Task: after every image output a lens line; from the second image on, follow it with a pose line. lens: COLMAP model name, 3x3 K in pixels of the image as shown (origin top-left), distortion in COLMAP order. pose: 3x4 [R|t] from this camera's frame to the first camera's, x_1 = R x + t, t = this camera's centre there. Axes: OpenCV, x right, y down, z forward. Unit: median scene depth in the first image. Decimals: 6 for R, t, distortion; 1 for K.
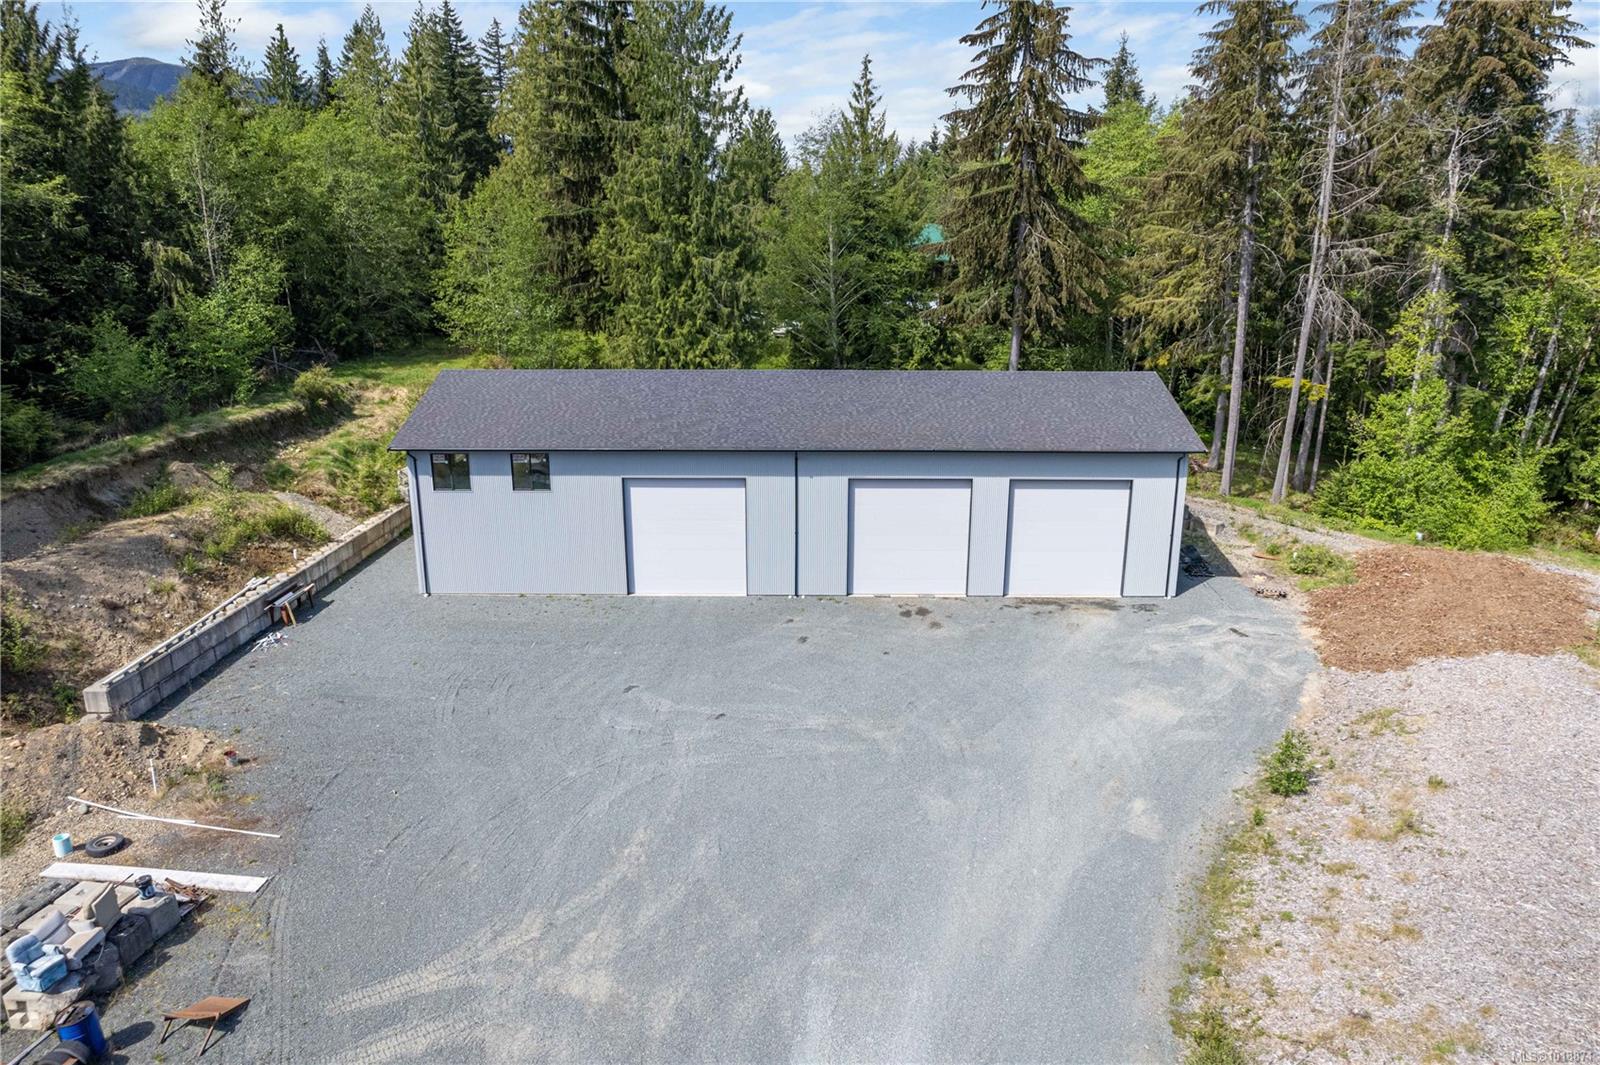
lens RADIAL K [[1034.4, 0, 794.5], [0, 1034.4, 511.1], [0, 0, 1]] dist [-0.070088, 0.044198]
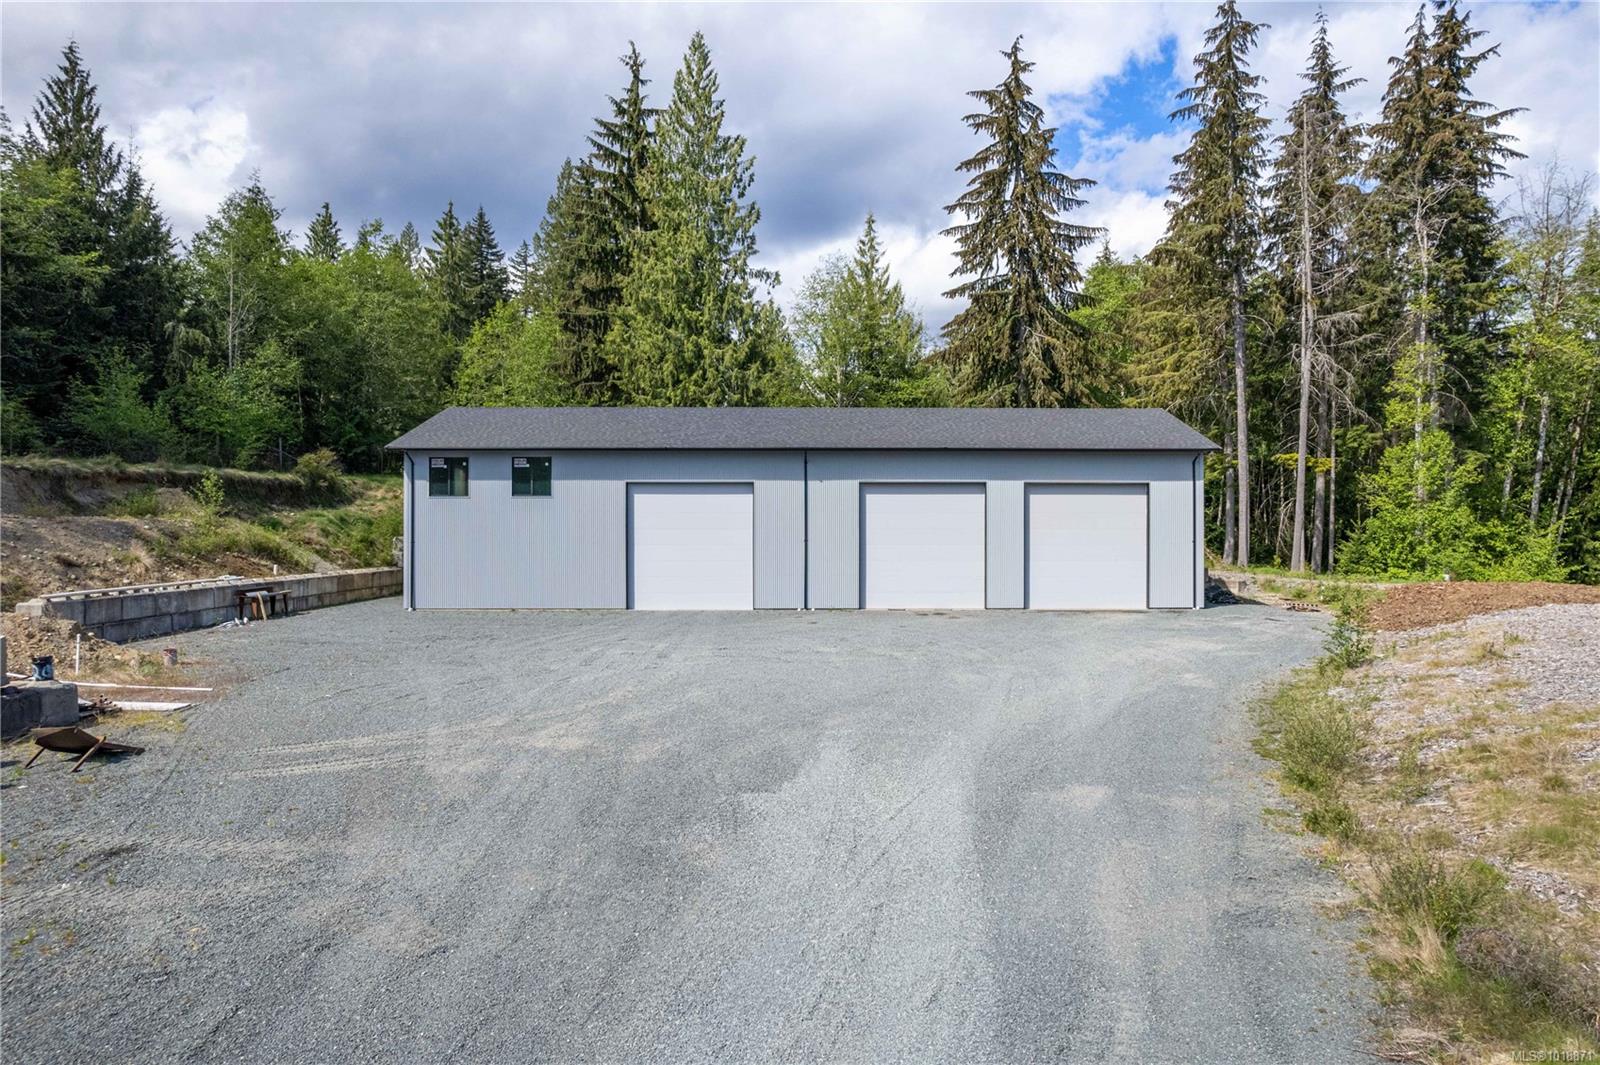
lens RADIAL K [[1034.4, 0, 827.5], [0, 1034.4, 453.5], [0, 0, 1]] dist [-0.070088, 0.044198]
pose [[0.999713, 0.000280, 0.023954, -0.000770], [0.006271, 0.961999, -0.272981, 0.178530], [-0.023120, 0.273052, 0.961721, 0.047849]]
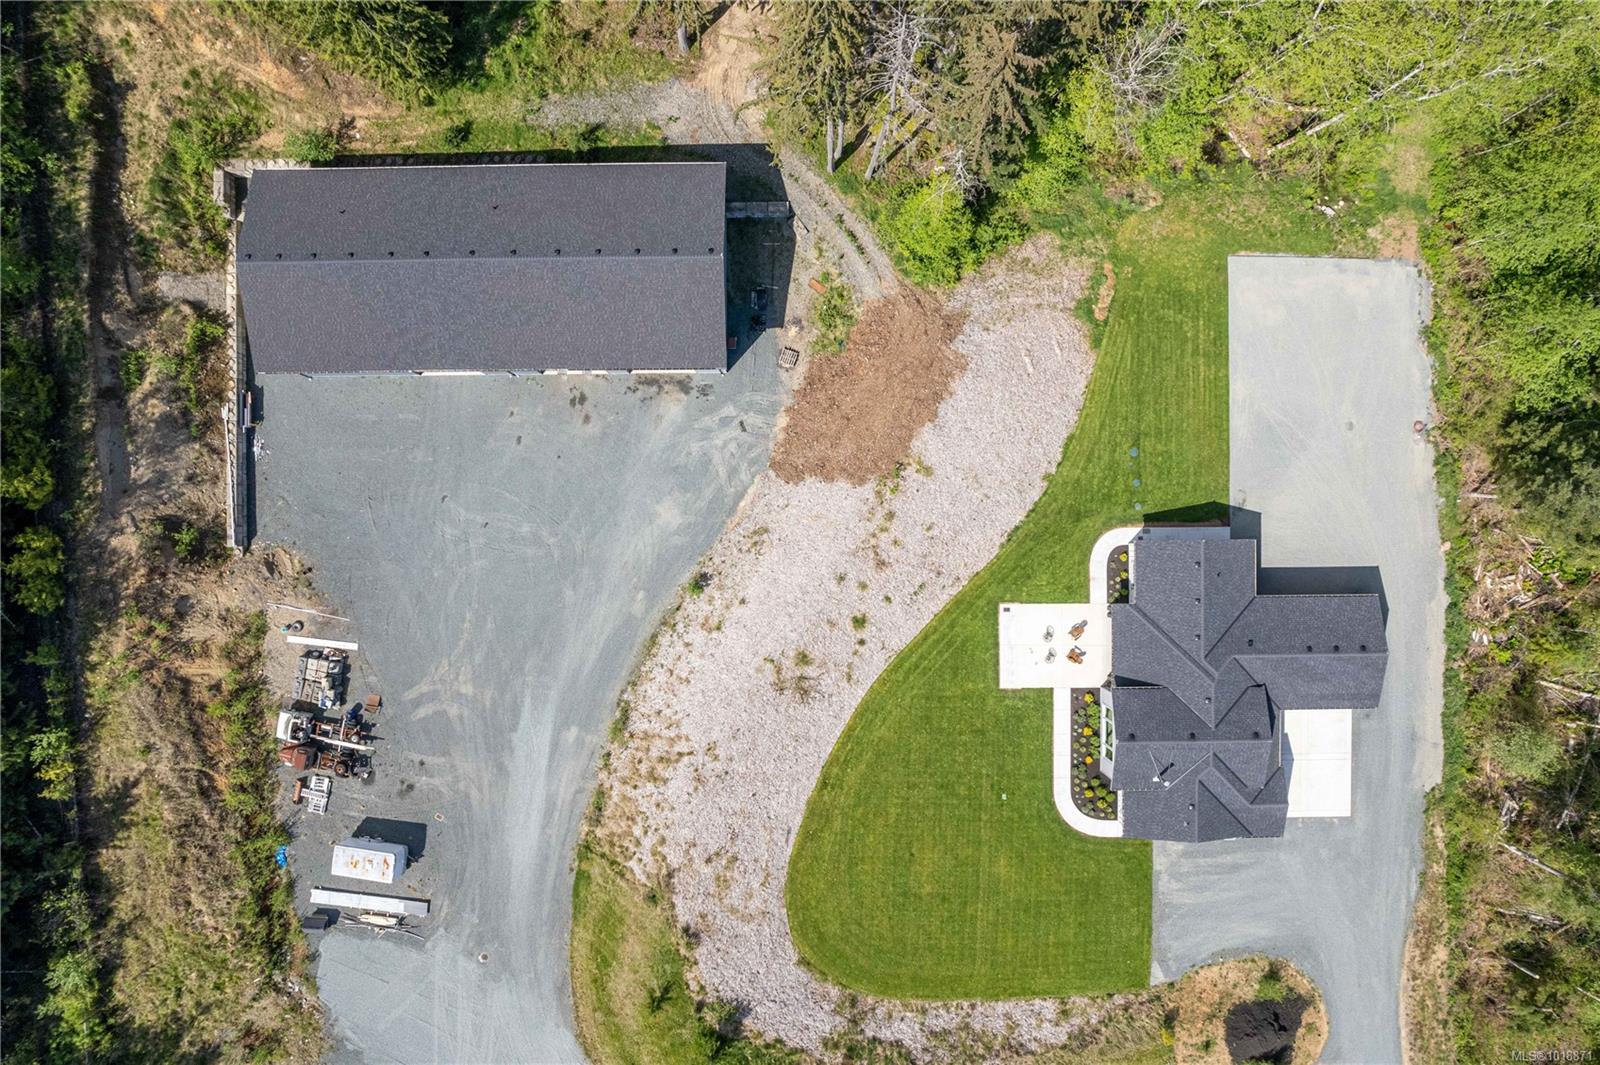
lens RADIAL K [[1034.4, 0, 798.0], [0, 1034.4, 530.8], [0, 0, 1]] dist [-0.070088, 0.044198]
pose [[0.999705, -0.017510, -0.016812, 0.449578], [0.020410, 0.231380, 0.972649, -1.368065], [-0.013141, -0.972706, 0.231669, 0.281068]]
